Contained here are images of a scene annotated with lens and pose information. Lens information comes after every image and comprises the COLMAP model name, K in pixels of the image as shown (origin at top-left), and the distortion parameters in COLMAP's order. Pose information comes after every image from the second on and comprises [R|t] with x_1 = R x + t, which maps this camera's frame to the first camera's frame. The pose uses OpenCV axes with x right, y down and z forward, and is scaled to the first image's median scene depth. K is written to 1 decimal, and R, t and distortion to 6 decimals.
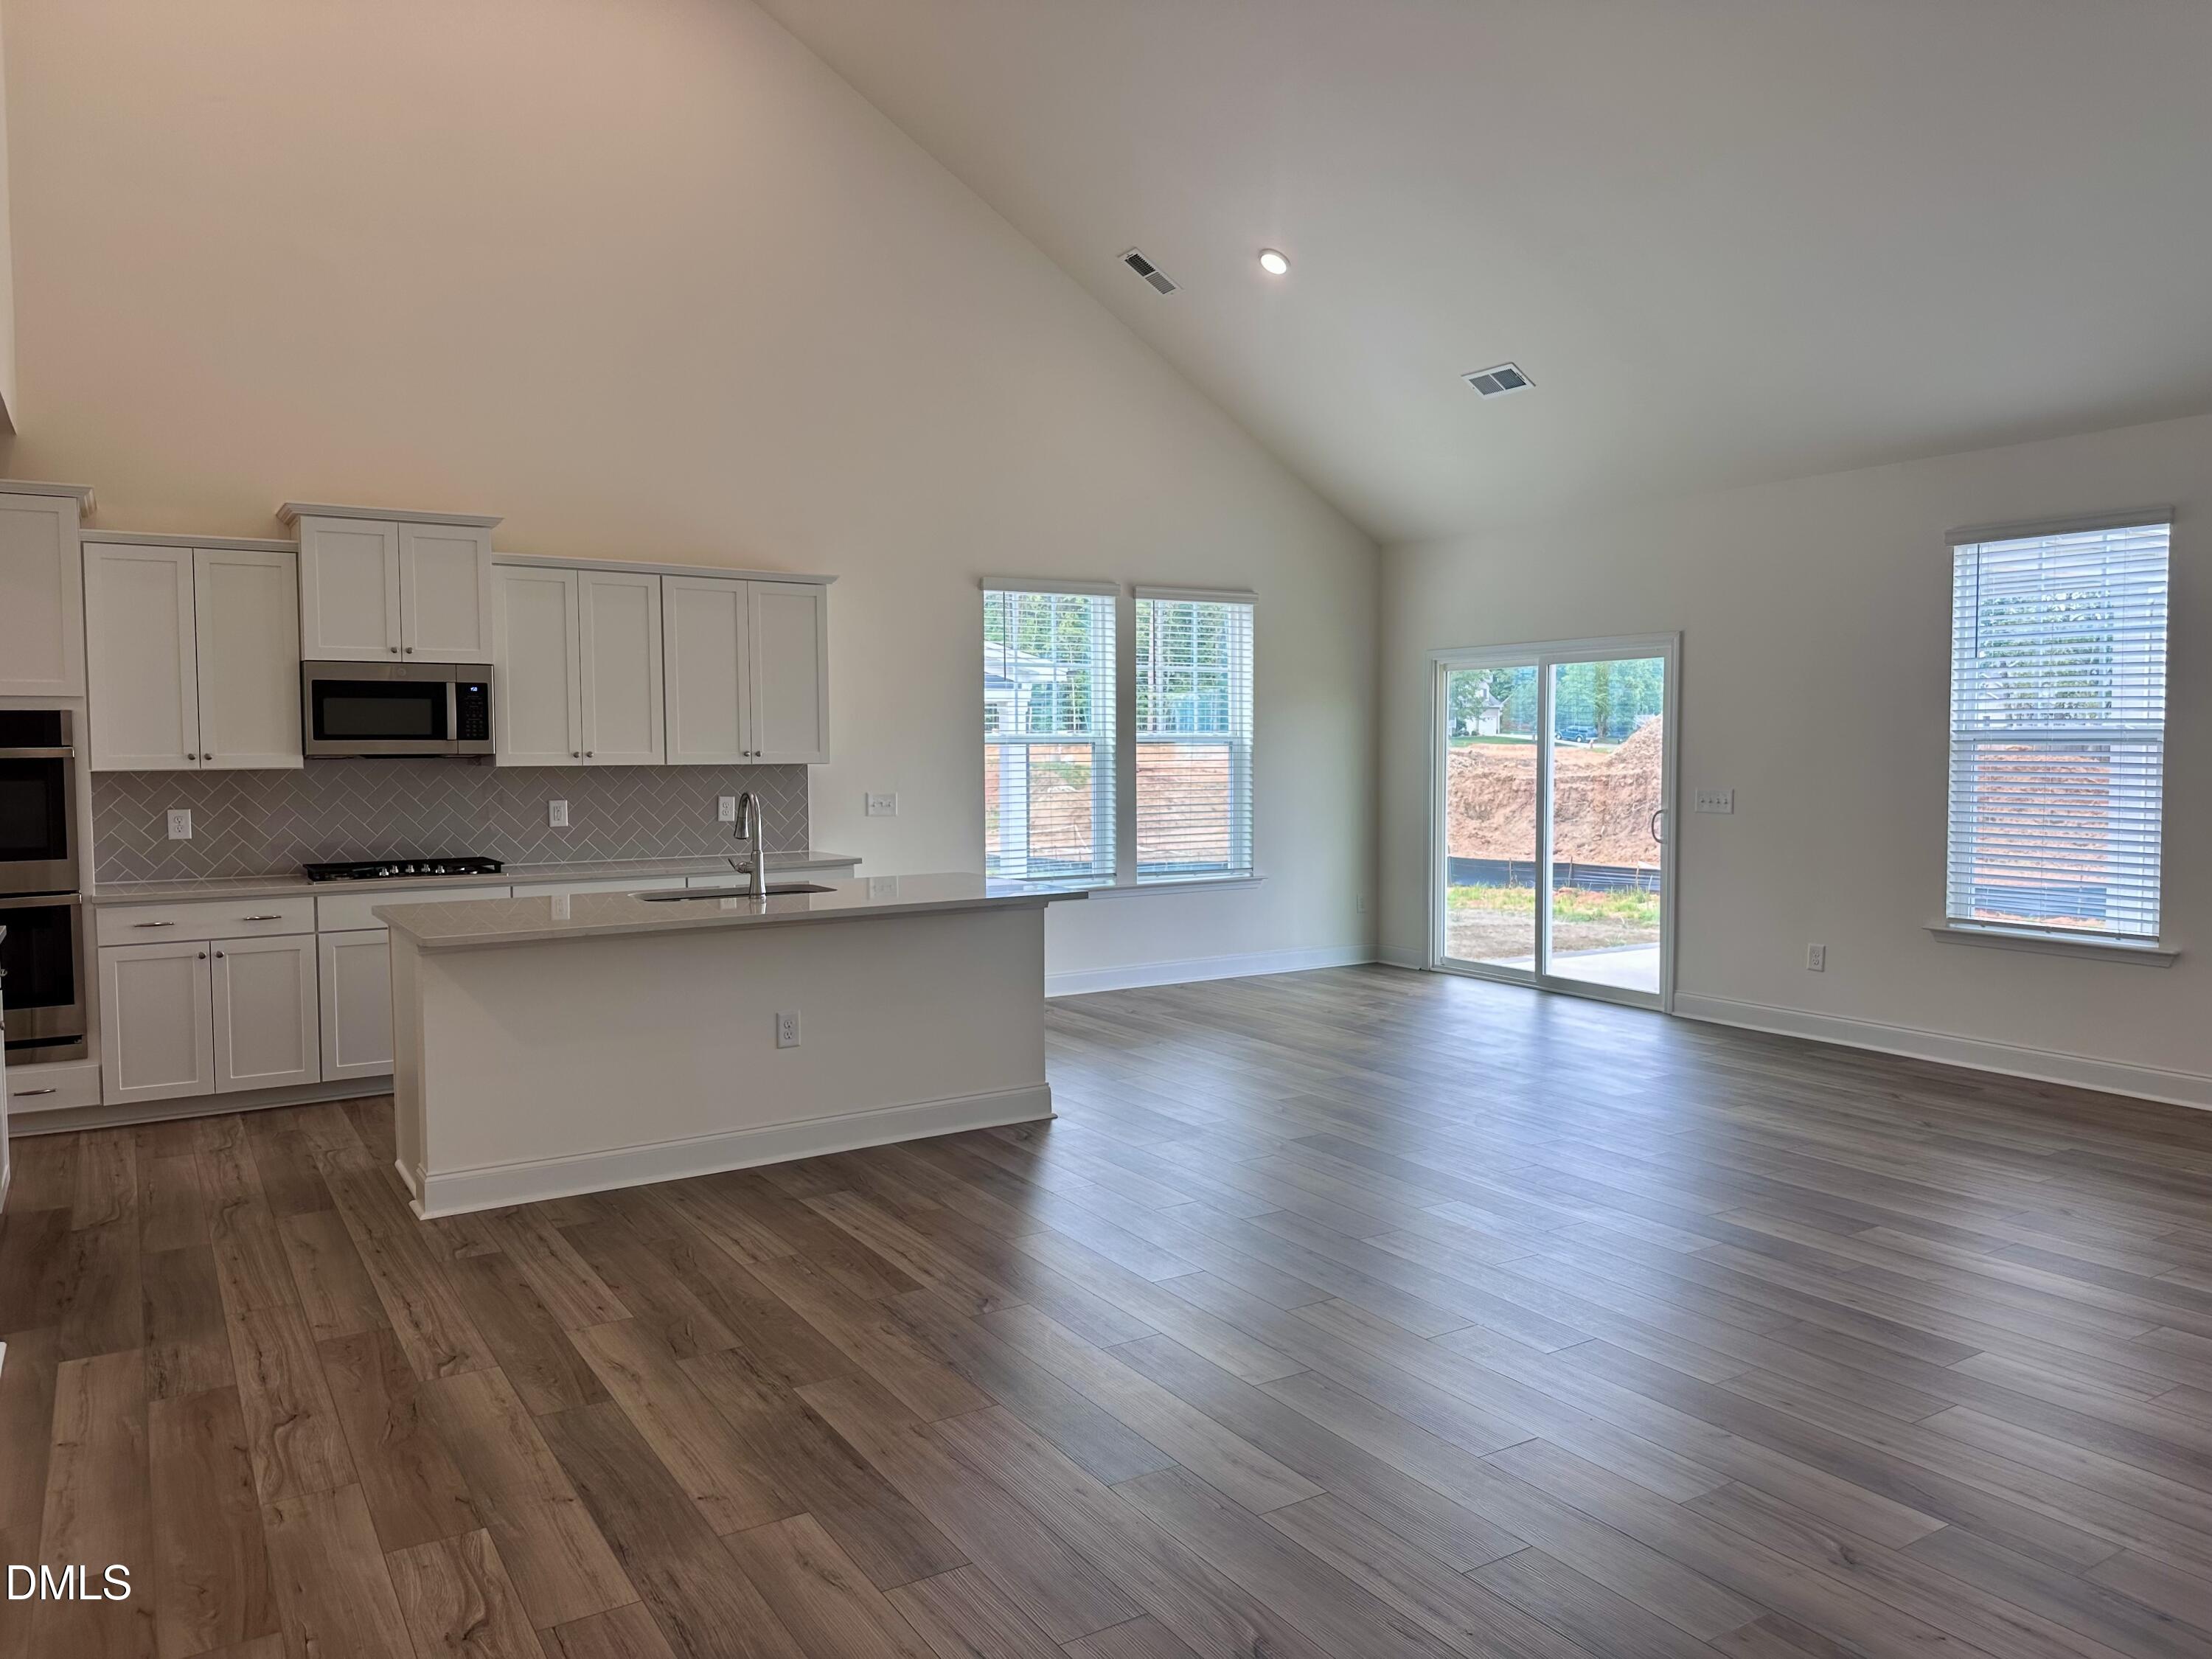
lens RADIAL K [[1546.3, 0, 1110.1], [0, 1546.3, 829.8], [0, 0, 1]] dist [0.019783, -0.018775]
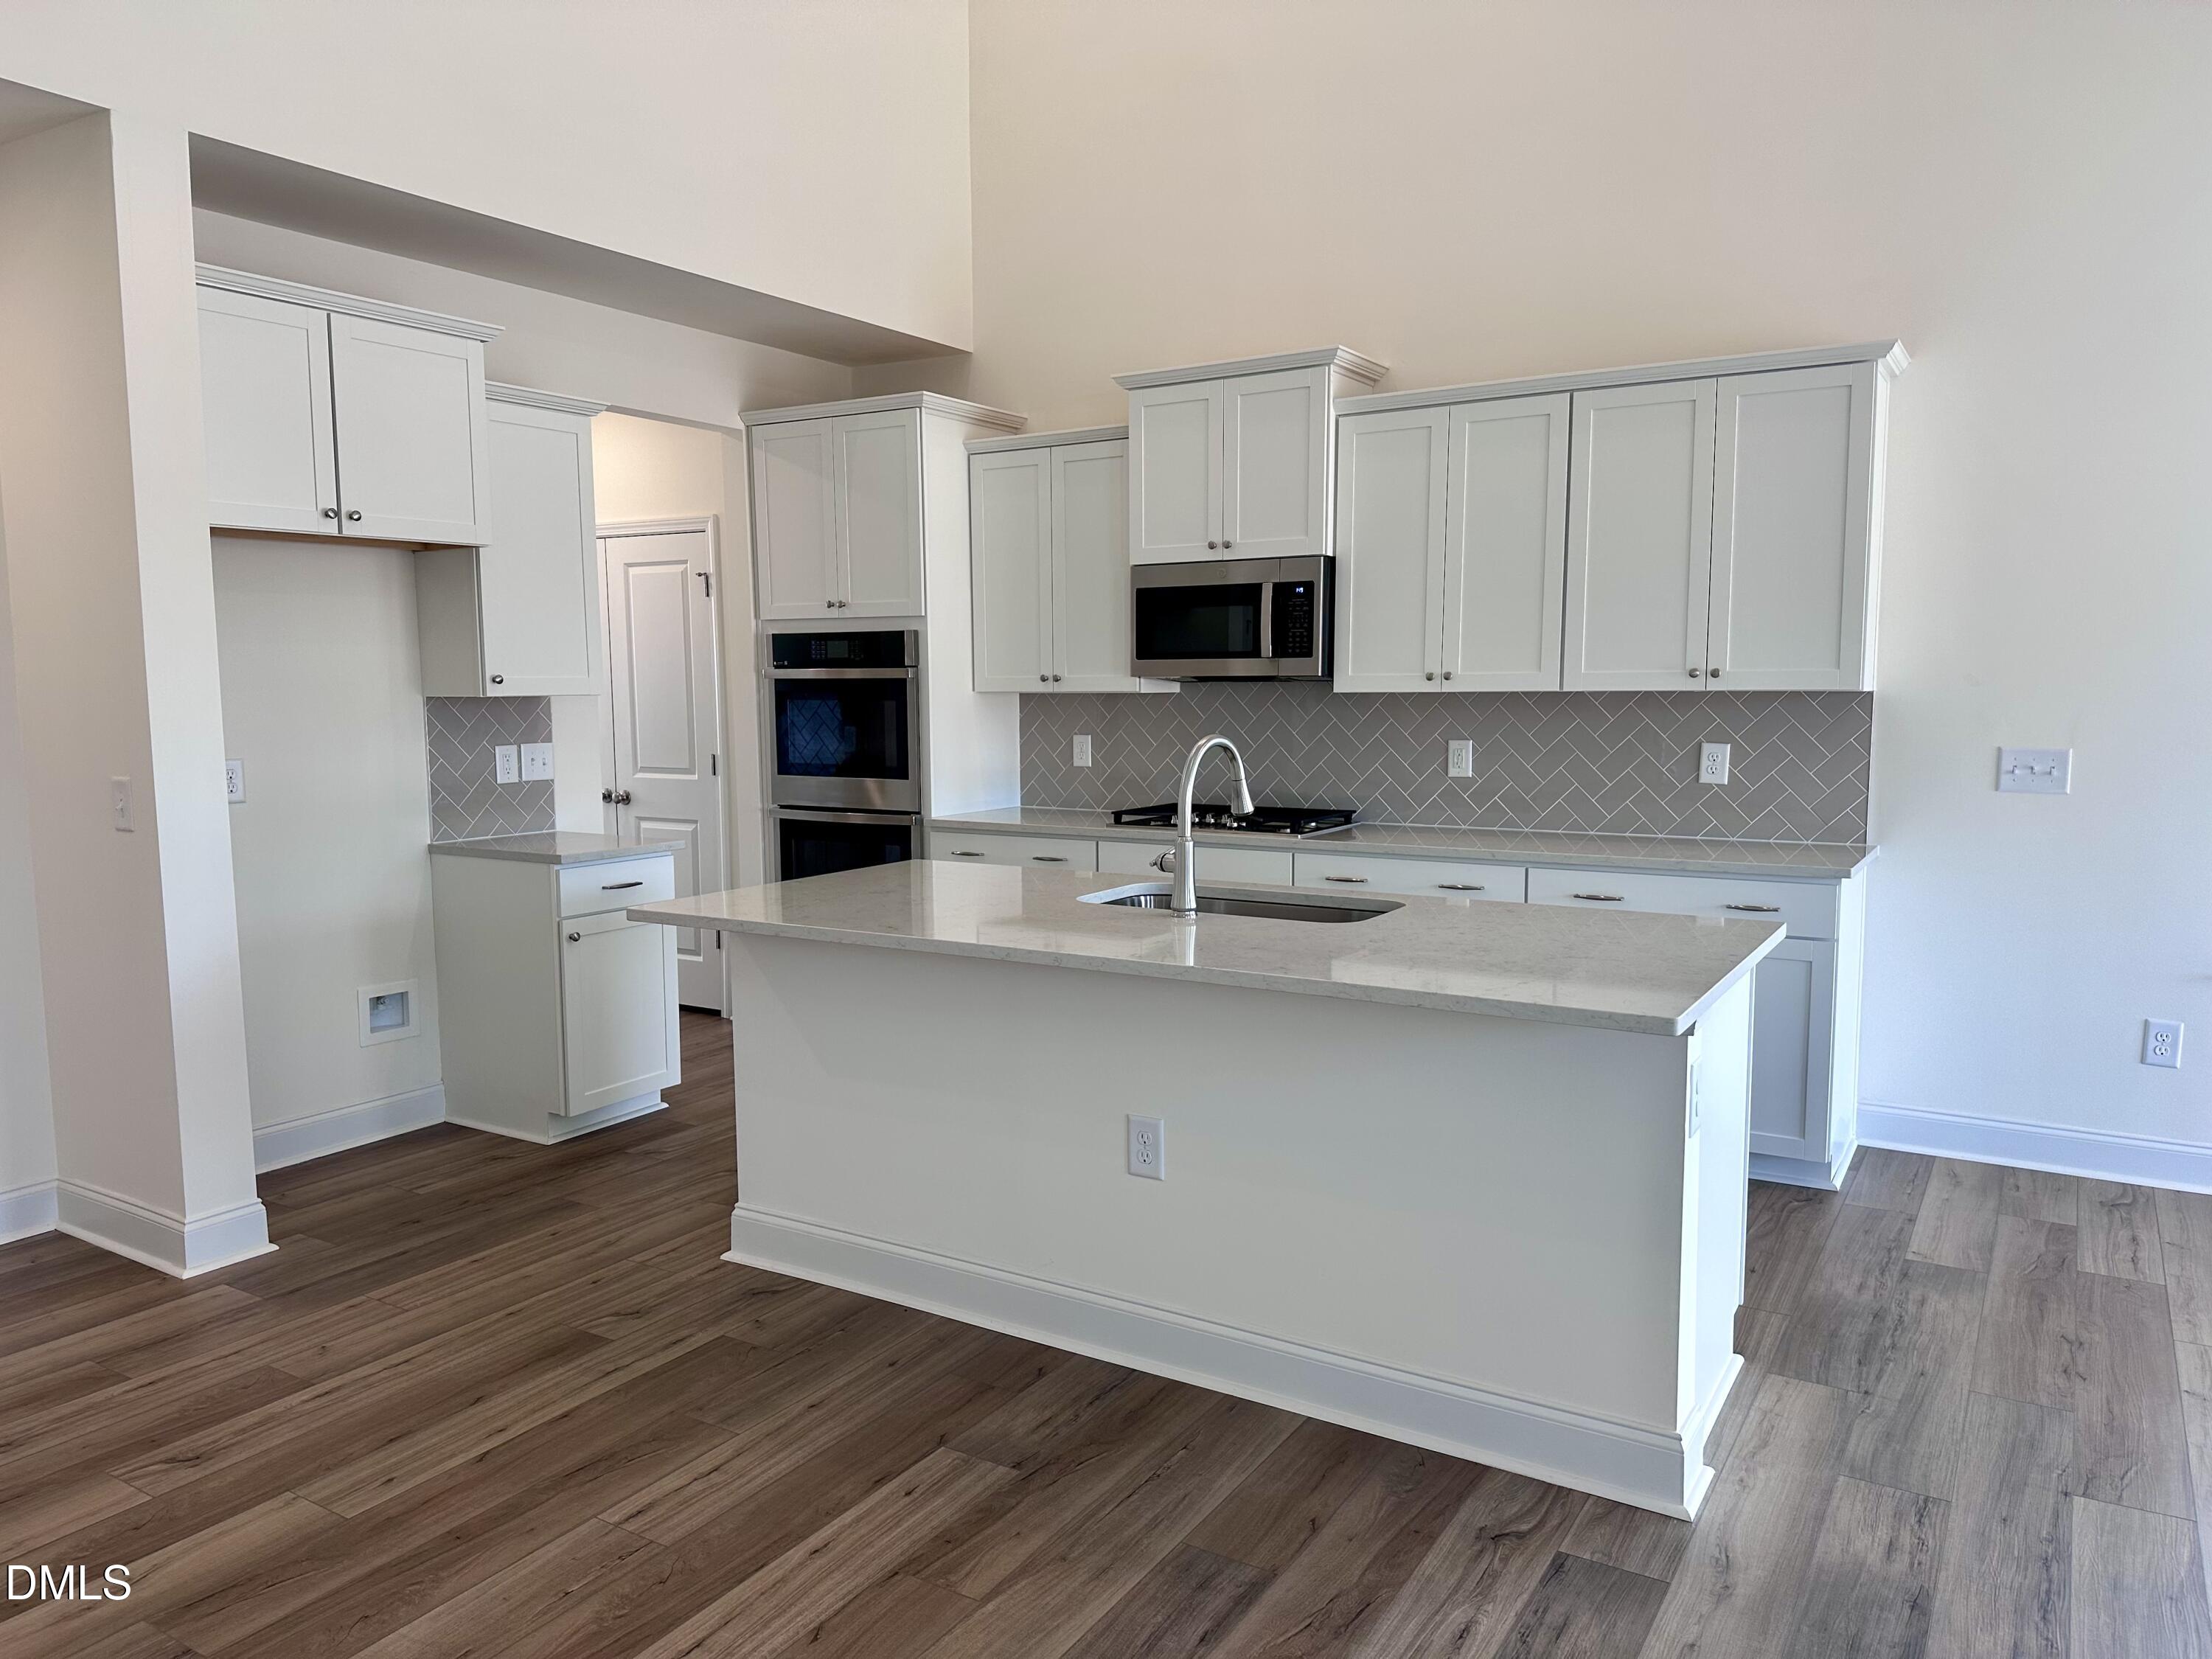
lens RADIAL K [[1546.3, 0, 1103.3], [0, 1546.3, 835.3], [0, 0, 1]] dist [0.019783, -0.018775]
pose [[0.418027, 0.097199, -0.903220, 0.285589], [-0.044015, 0.995259, 0.086732, -0.038336], [0.907368, 0.003499, 0.420324, 0.700413]]
